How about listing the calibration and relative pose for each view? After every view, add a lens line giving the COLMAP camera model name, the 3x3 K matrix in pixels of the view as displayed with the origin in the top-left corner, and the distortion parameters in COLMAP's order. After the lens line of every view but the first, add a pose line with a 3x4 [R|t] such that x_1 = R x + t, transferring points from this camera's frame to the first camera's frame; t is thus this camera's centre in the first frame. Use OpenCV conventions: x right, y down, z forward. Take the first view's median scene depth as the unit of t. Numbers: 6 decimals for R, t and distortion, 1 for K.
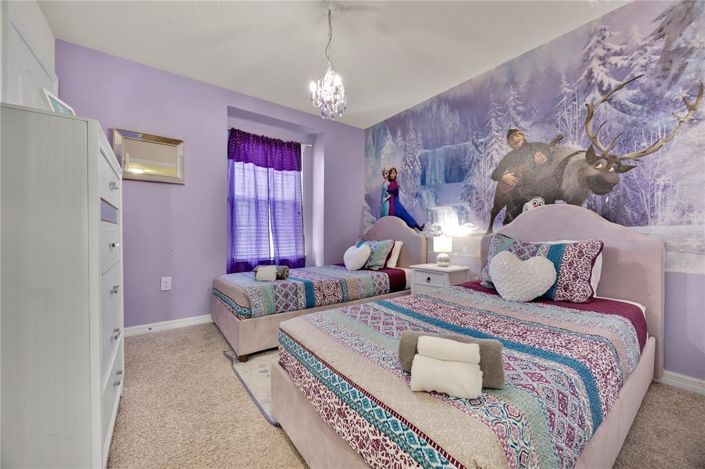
lens RADIAL K [[268.7, 0, 352.7], [0, 268.7, 233.1], [0, 0, 1]] dist [-0.000509, -0.000132]
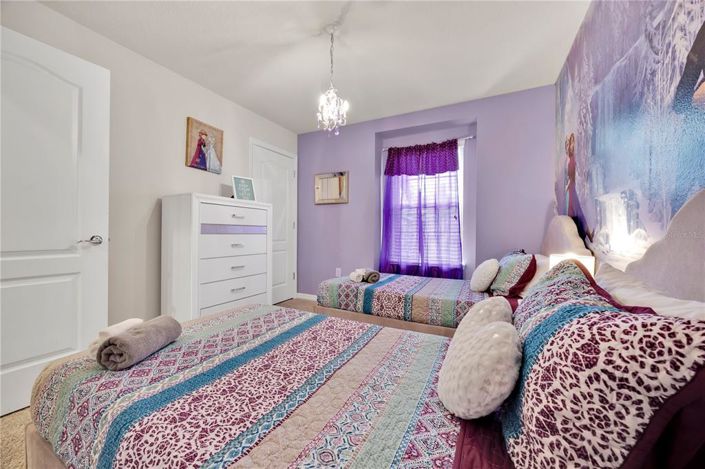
lens RADIAL K [[268.7, 0, 351.9], [0, 268.7, 232.9], [0, 0, 1]] dist [-0.000509, -0.000132]
pose [[0.434415, 0.004854, -0.900700, 0.531510], [-0.009248, 0.999957, 0.000928, -0.023871], [0.900665, 0.007926, 0.434441, 0.354090]]
